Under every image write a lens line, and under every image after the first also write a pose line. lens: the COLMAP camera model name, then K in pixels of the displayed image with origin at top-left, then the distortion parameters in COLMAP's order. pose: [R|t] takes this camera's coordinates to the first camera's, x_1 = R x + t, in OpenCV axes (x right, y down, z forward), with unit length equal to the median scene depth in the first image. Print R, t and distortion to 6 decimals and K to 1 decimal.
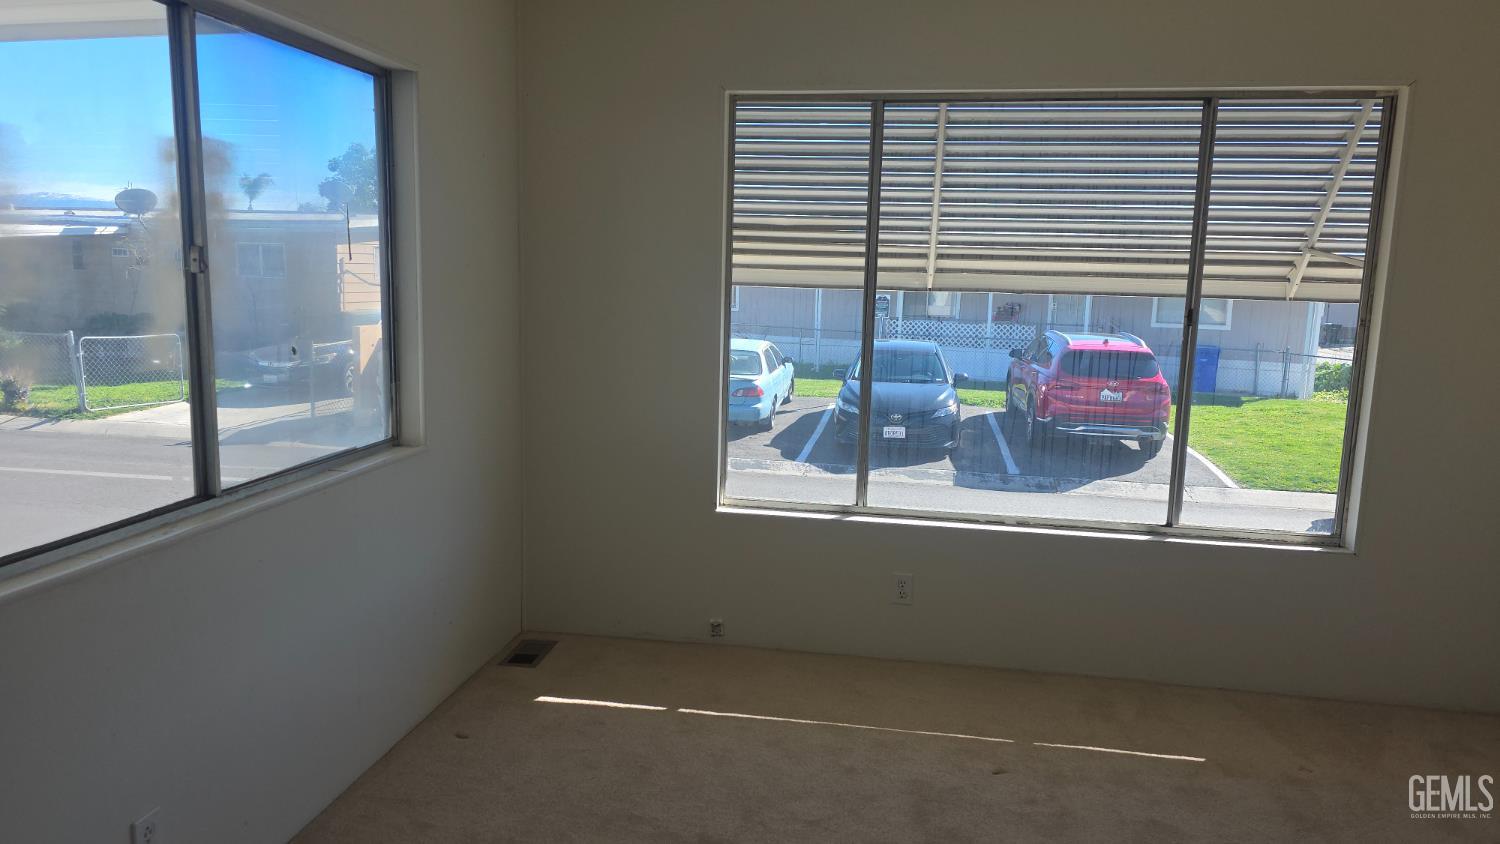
lens RADIAL K [[1000.7, 0, 746.7], [0, 1000.7, 421.4], [0, 0, 1]] dist [0.066924, -0.064739]
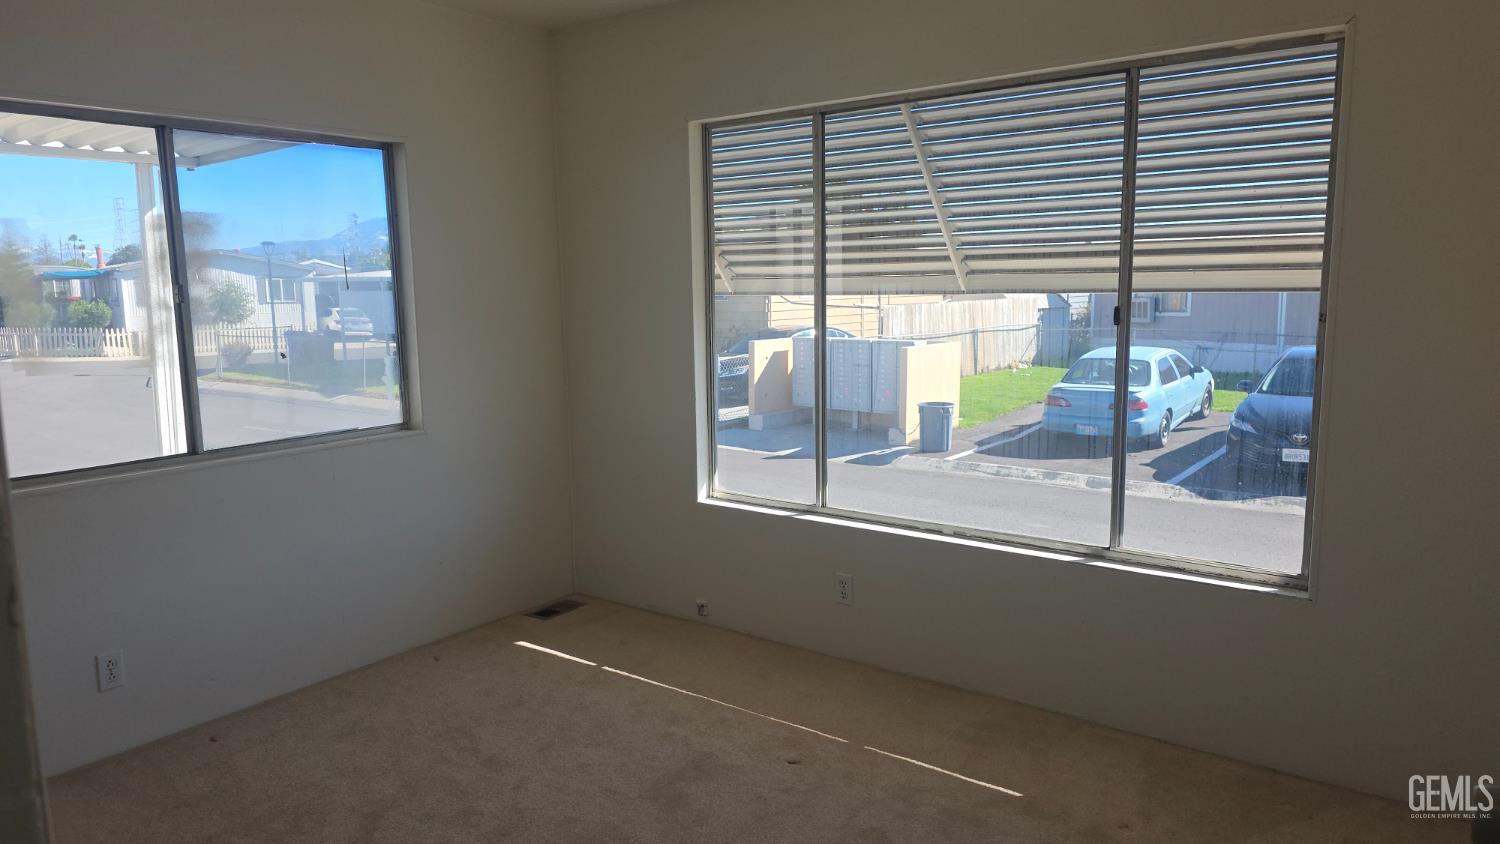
lens RADIAL K [[1000.7, 0, 718.1], [0, 1000.7, 421.6], [0, 0, 1]] dist [0.066924, -0.064739]
pose [[0.875858, 0.027057, -0.481810, 0.532695], [-0.032780, 0.999457, -0.003463, 0.005002], [0.481455, 0.018827, 0.876269, 0.045343]]
